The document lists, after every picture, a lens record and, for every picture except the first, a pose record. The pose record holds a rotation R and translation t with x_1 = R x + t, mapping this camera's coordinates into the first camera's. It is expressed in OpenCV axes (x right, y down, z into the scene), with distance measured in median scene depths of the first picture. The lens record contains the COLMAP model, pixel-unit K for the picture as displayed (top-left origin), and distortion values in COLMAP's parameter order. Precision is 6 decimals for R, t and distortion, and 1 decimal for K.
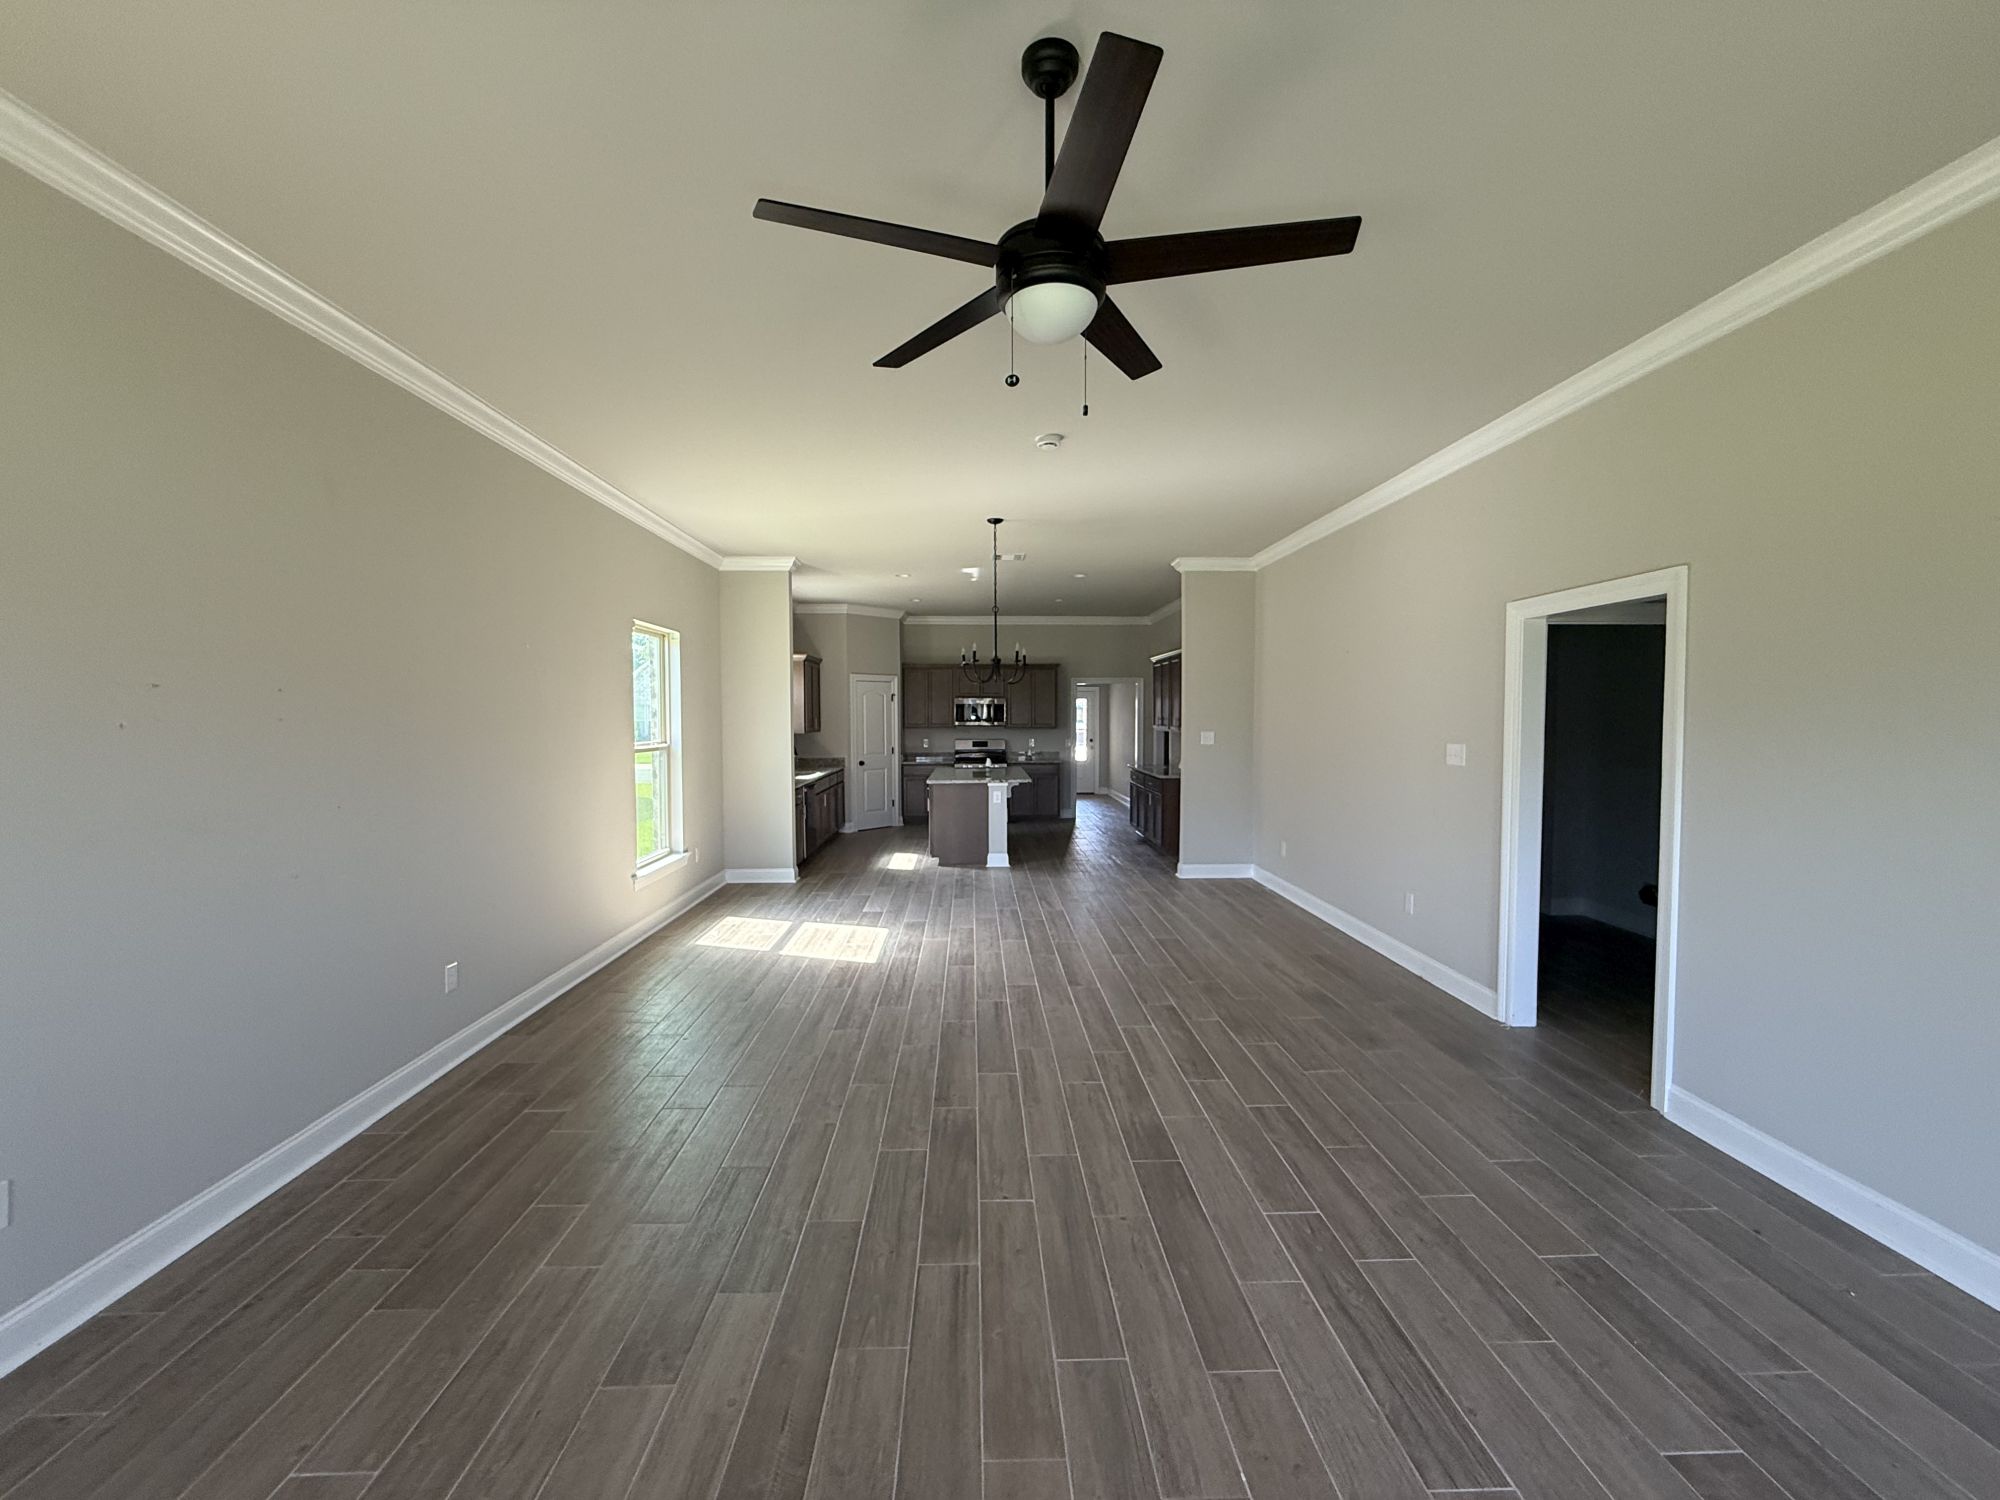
lens RADIAL K [[795.4, 0, 1001.0], [0, 795.4, 747.1], [0, 0, 1]] dist [-0.002690, -0.000665]
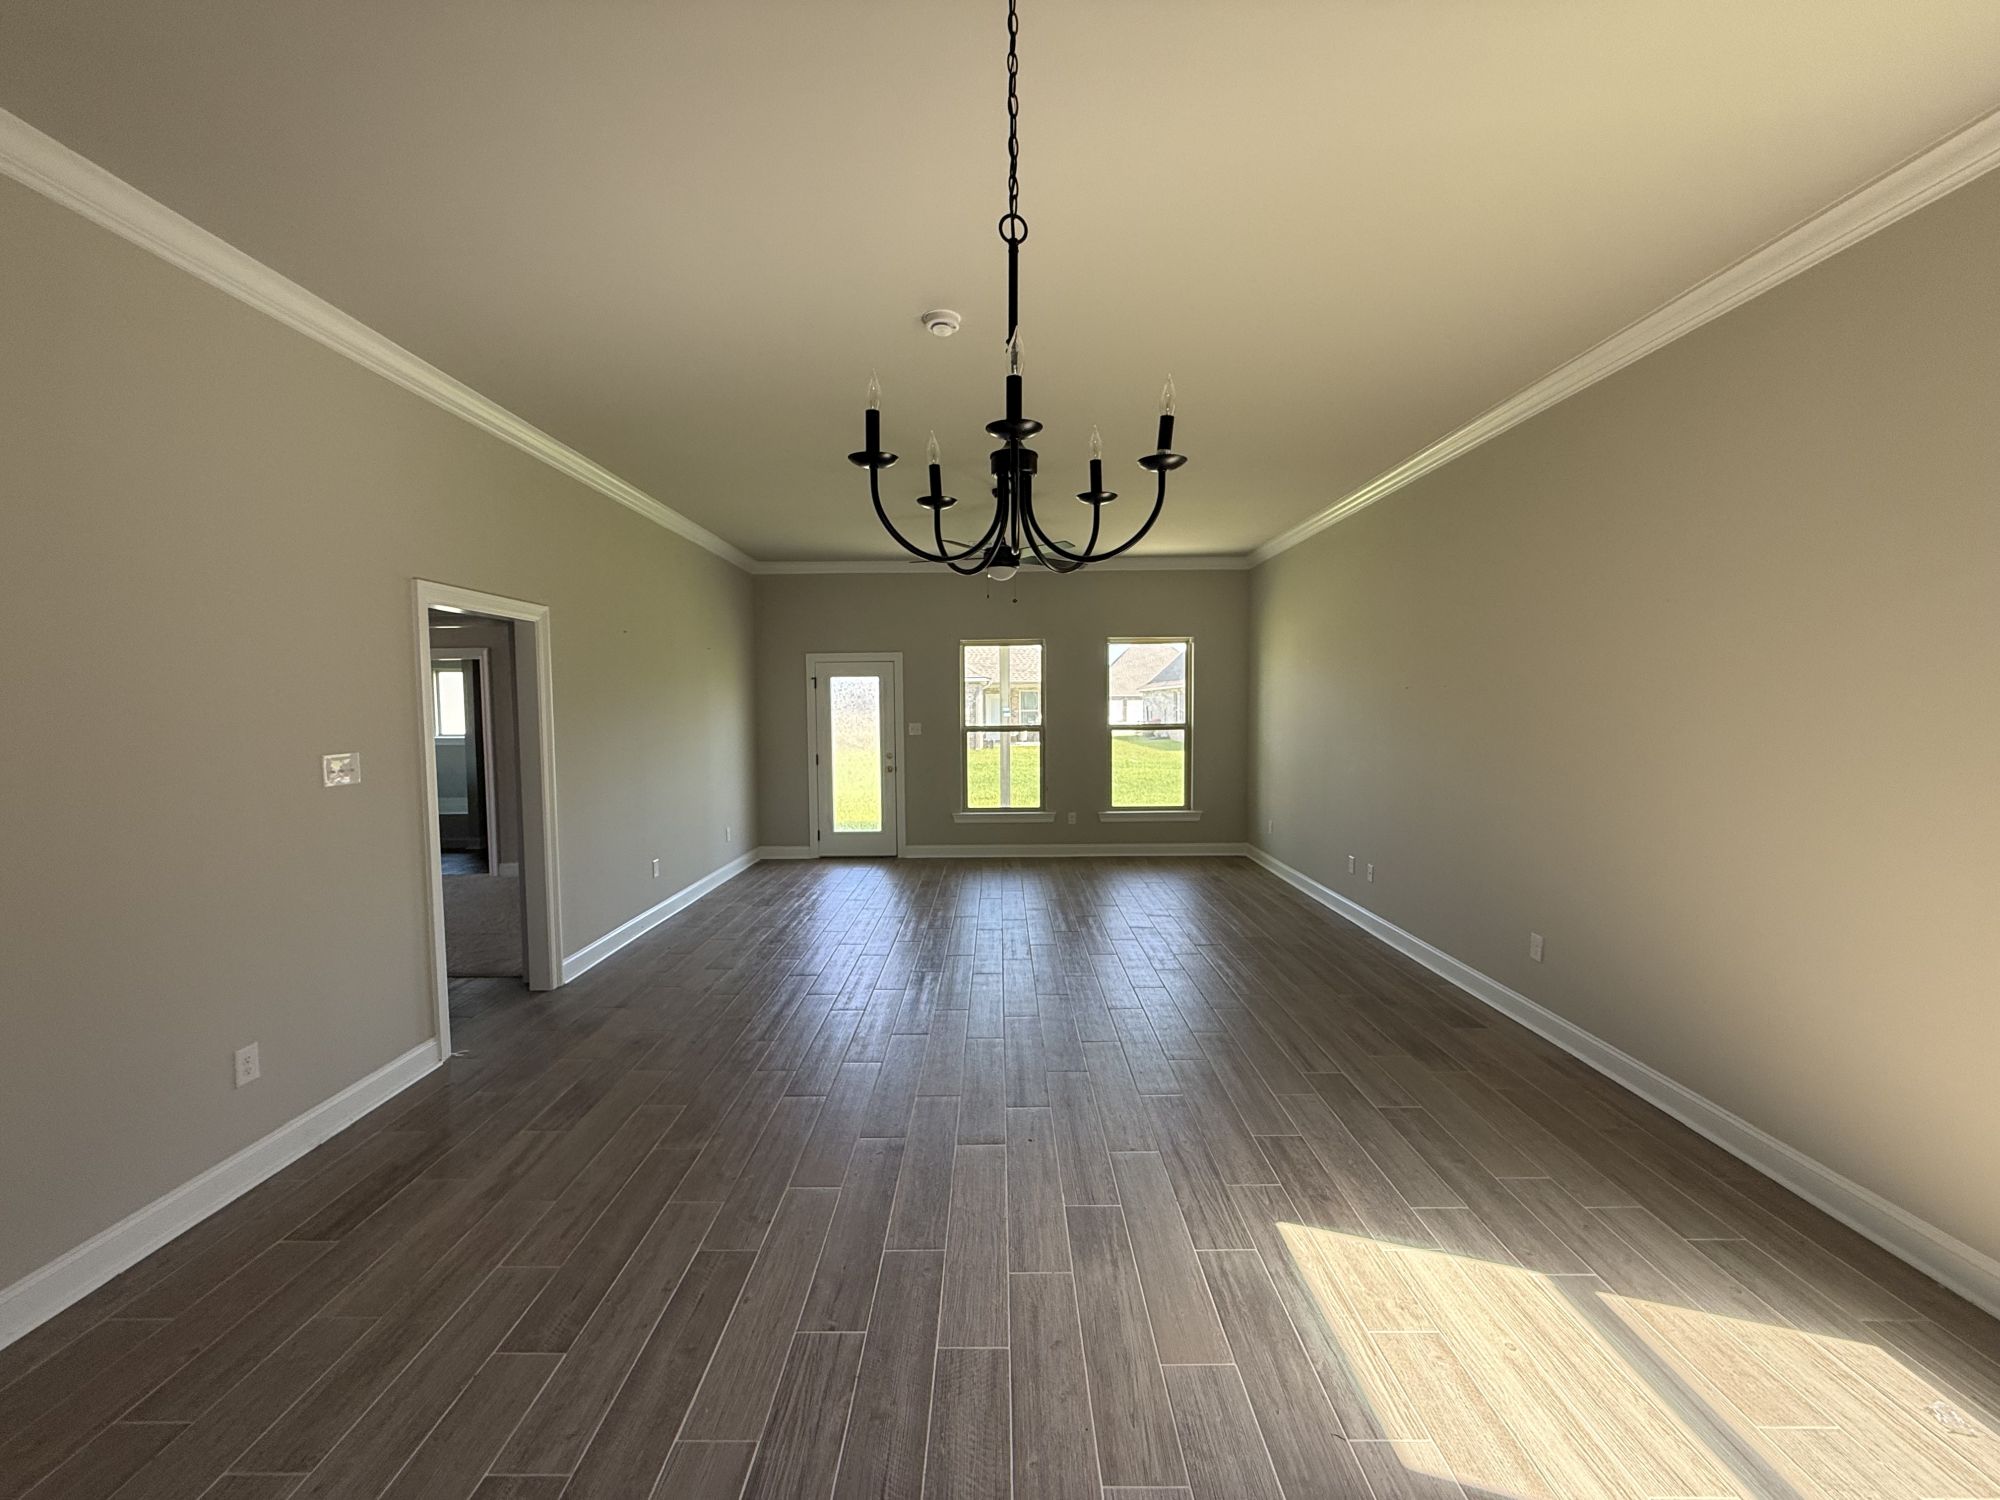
lens RADIAL K [[795.4, 0, 998.7], [0, 795.4, 753.4], [0, 0, 1]] dist [-0.002690, -0.000665]
pose [[-0.999211, 0.005393, 0.039344, -0.012505], [0.009338, 0.994864, 0.100784, -0.061580], [-0.038598, 0.101072, -0.994130, 1.524306]]
